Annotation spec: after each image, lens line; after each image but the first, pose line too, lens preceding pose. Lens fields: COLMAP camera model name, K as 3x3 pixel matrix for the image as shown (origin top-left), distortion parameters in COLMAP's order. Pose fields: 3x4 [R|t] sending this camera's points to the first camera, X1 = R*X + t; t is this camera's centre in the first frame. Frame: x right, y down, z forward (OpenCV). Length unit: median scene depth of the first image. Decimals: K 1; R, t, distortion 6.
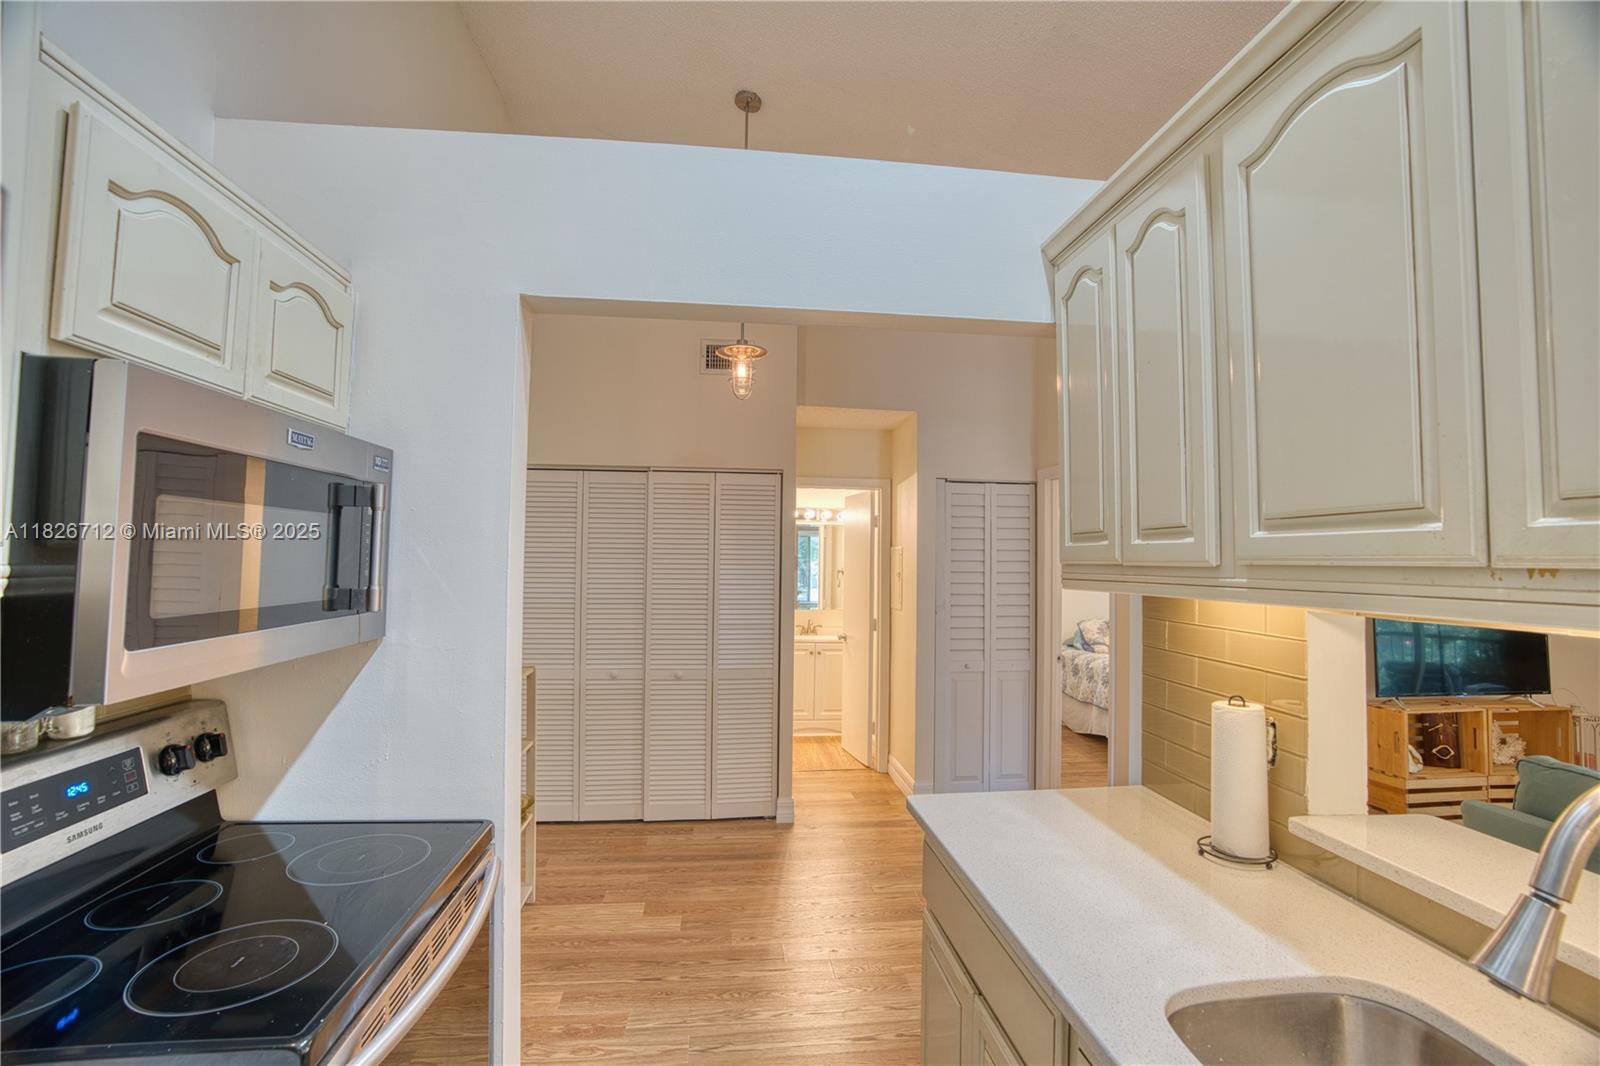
lens RADIAL K [[734.6, 0, 805.9], [0, 734.6, 529.0], [0, 0, 1]] dist [-0.074441, 0.031470]
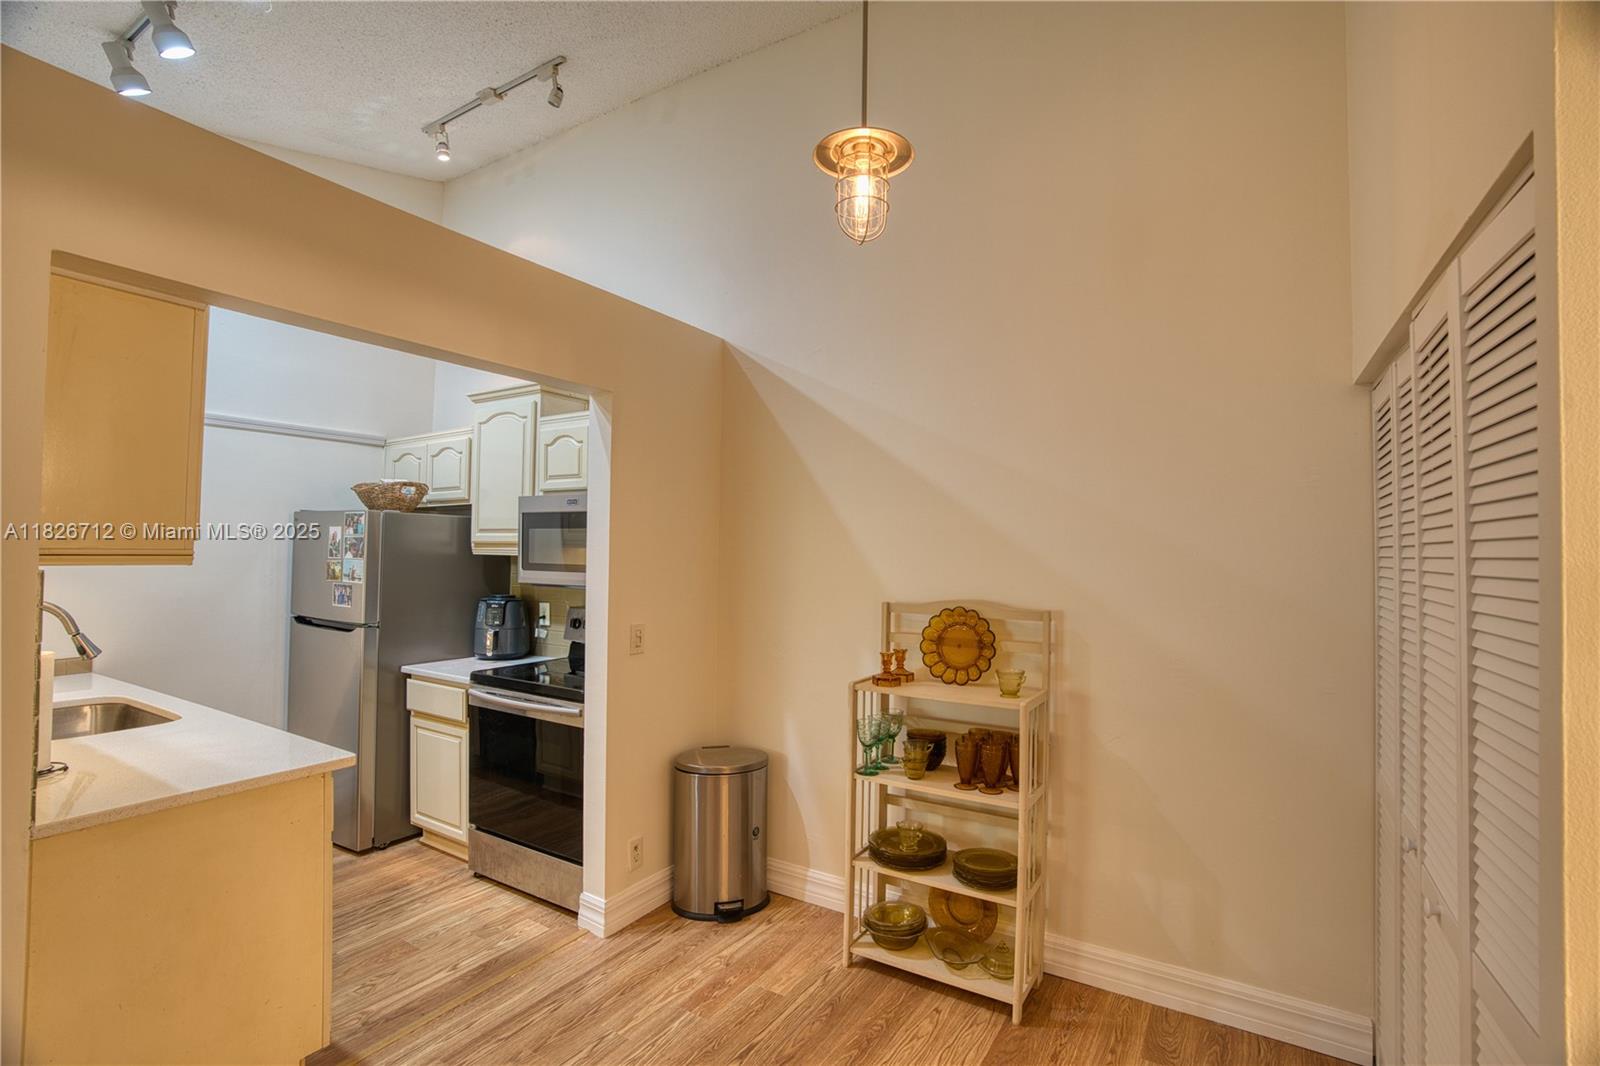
lens RADIAL K [[734.6, 0, 805.9], [0, 734.6, 529.0], [0, 0, 1]] dist [-0.074441, 0.031470]
pose [[-0.616923, -0.040963, -0.785957, 0.333590], [0.012023, 0.998038, -0.061453, 0.057819], [0.786932, -0.047361, -0.615220, 1.274120]]
